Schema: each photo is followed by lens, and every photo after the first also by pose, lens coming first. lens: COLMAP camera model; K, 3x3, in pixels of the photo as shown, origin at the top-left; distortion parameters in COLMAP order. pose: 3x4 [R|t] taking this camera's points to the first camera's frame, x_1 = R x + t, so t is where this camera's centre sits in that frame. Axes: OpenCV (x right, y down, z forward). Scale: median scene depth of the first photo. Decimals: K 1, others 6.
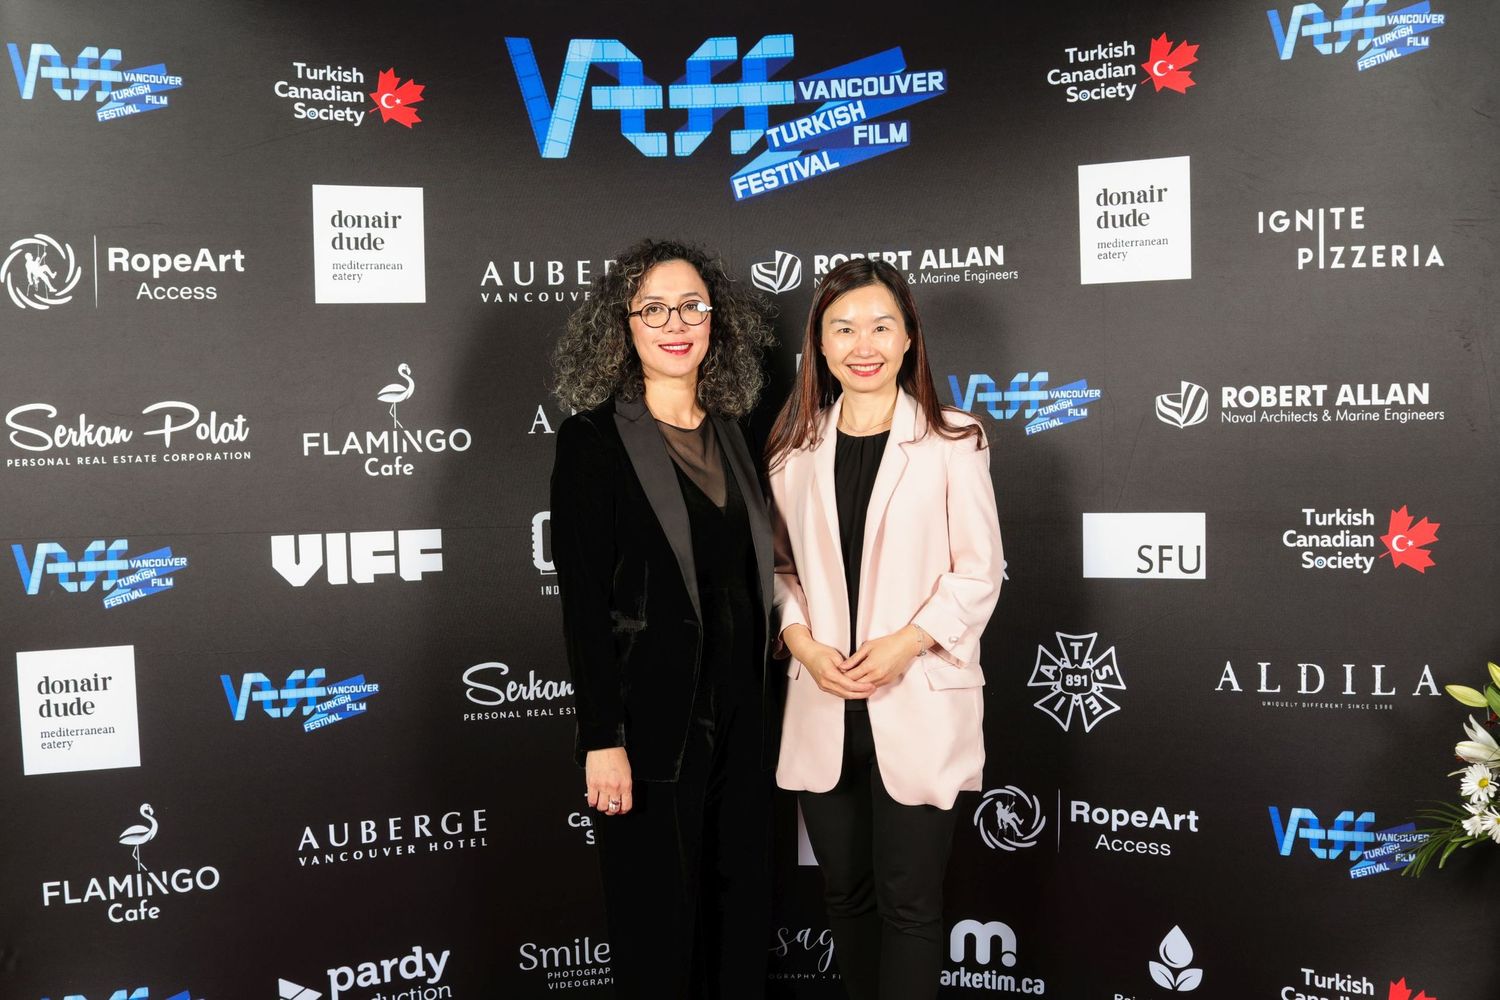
lens RADIAL K [[1582.9, 0, 719.7], [0, 1582.9, 516.7], [0, 0, 1]] dist [-0.101817, 0.117260]
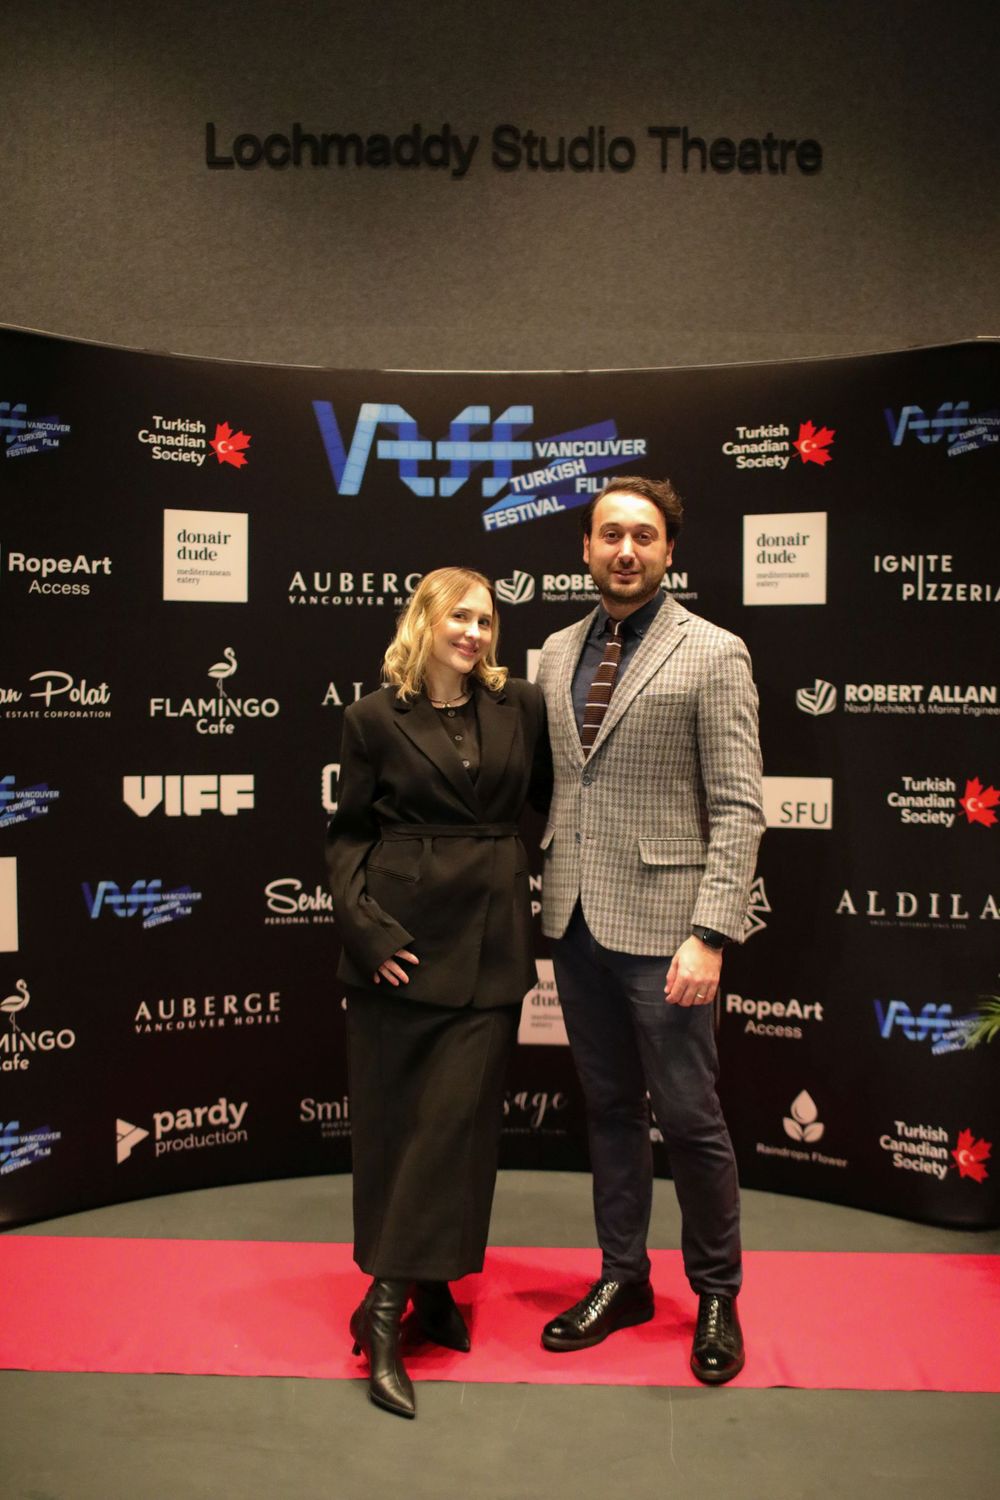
lens RADIAL K [[1519.7, 0, 500.3], [0, 1519.7, 759.9], [0, 0, 1]] dist [-0.108458, 0.149479]
pose [[0.998431, 0.028589, 0.048157, -0.033841], [-0.027602, 0.999398, -0.021034, 0.015922], [-0.048730, 0.019672, 0.998618, -0.265396]]
